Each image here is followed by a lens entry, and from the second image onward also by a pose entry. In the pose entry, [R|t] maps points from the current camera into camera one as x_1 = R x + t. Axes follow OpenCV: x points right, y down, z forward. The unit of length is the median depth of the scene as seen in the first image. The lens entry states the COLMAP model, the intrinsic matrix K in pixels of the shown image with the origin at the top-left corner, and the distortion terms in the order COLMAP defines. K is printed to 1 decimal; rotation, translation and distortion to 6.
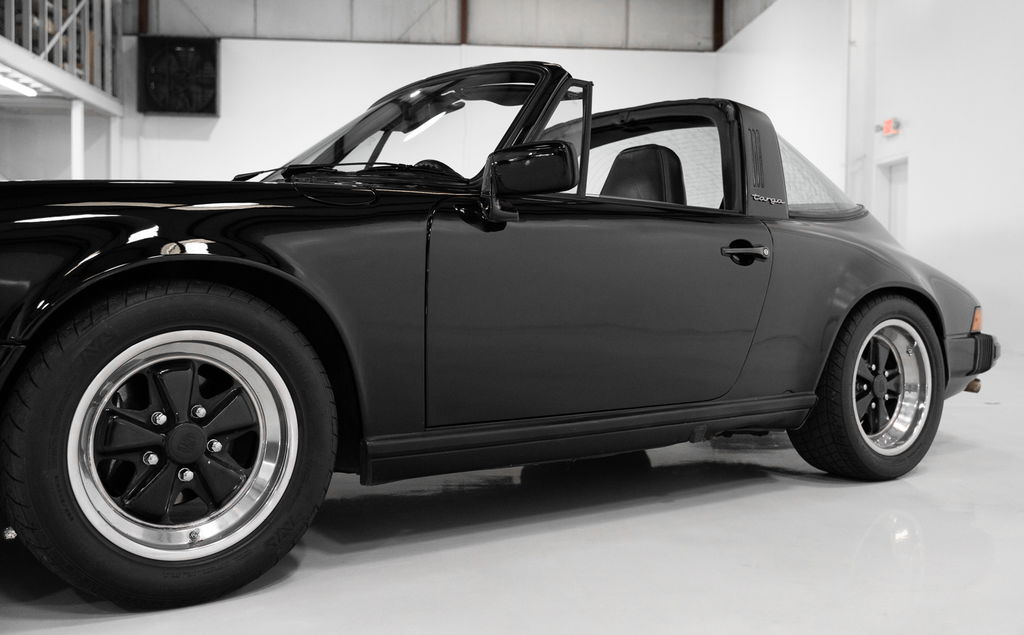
lens RADIAL K [[1022.8, 0, 513.3], [0, 1022.8, 303.3], [0, 0, 1]] dist [0.009253, 0.010541]
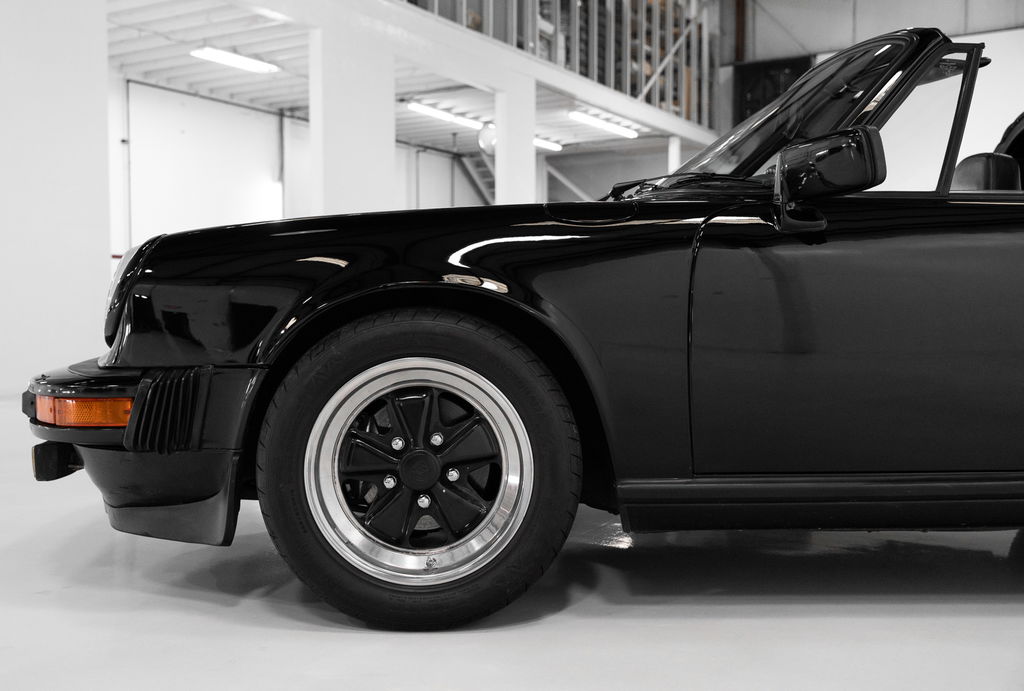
lens RADIAL K [[1060.7, 0, 512.0], [0, 1060.7, 345.5], [0, 0, 1]] dist [0.011902, 0.020972]
pose [[0.817041, 0.007139, -0.576535, 0.212545], [-0.001229, 0.999943, 0.010641, 0.002015], [0.576578, -0.007986, 0.817003, 0.121267]]
